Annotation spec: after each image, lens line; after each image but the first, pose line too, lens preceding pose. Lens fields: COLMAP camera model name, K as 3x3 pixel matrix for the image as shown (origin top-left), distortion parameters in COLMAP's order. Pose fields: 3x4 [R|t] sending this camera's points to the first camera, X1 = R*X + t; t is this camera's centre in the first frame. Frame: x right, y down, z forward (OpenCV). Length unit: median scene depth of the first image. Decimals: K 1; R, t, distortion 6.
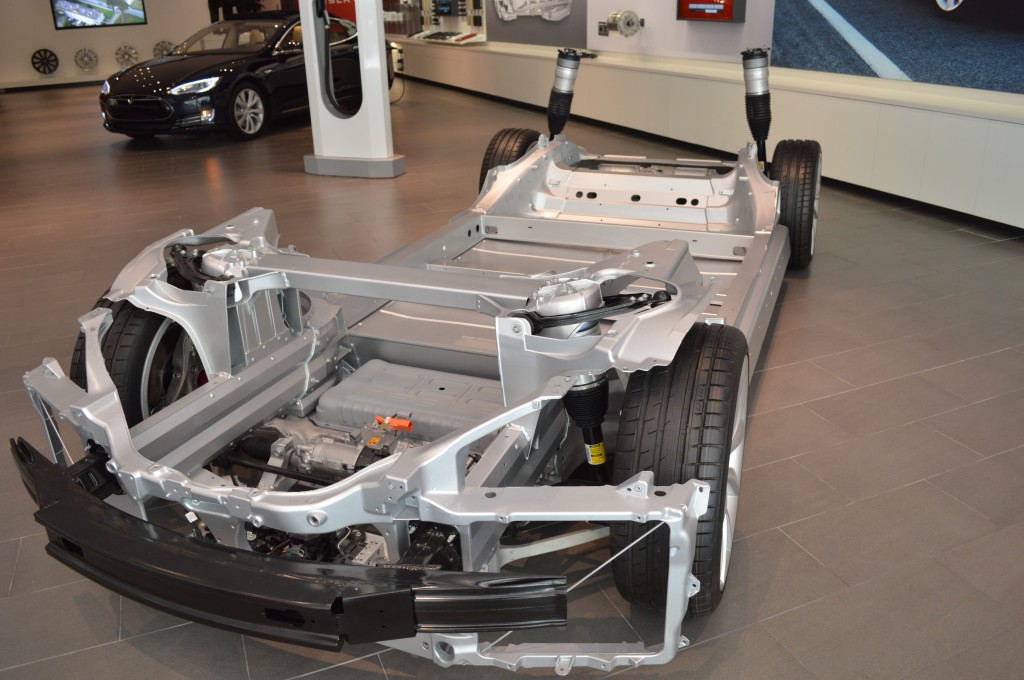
lens RADIAL K [[814.9, 0, 532.9], [0, 814.9, 317.2], [0, 0, 1]] dist [-0.078300, -0.007507]
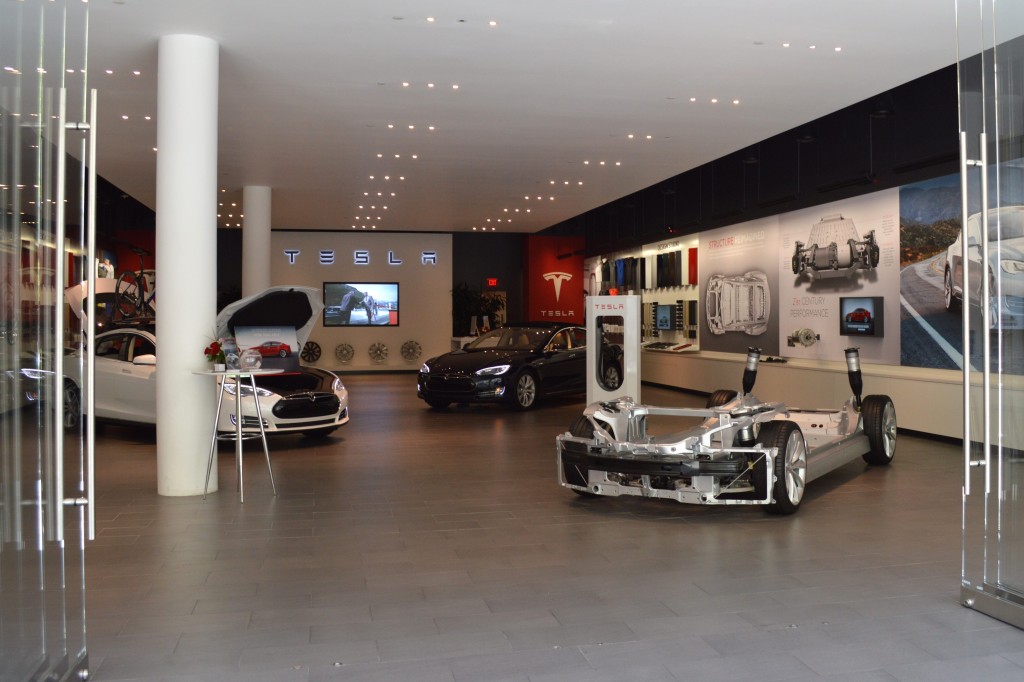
lens RADIAL K [[814.9, 0, 532.9], [0, 814.9, 318.2], [0, 0, 1]] dist [-0.078300, -0.007507]
pose [[0.968697, 0.017067, -0.247660, 0.004024], [-0.105916, 0.930688, -0.350145, 0.125744], [0.224518, 0.365416, 0.903362, -0.332974]]
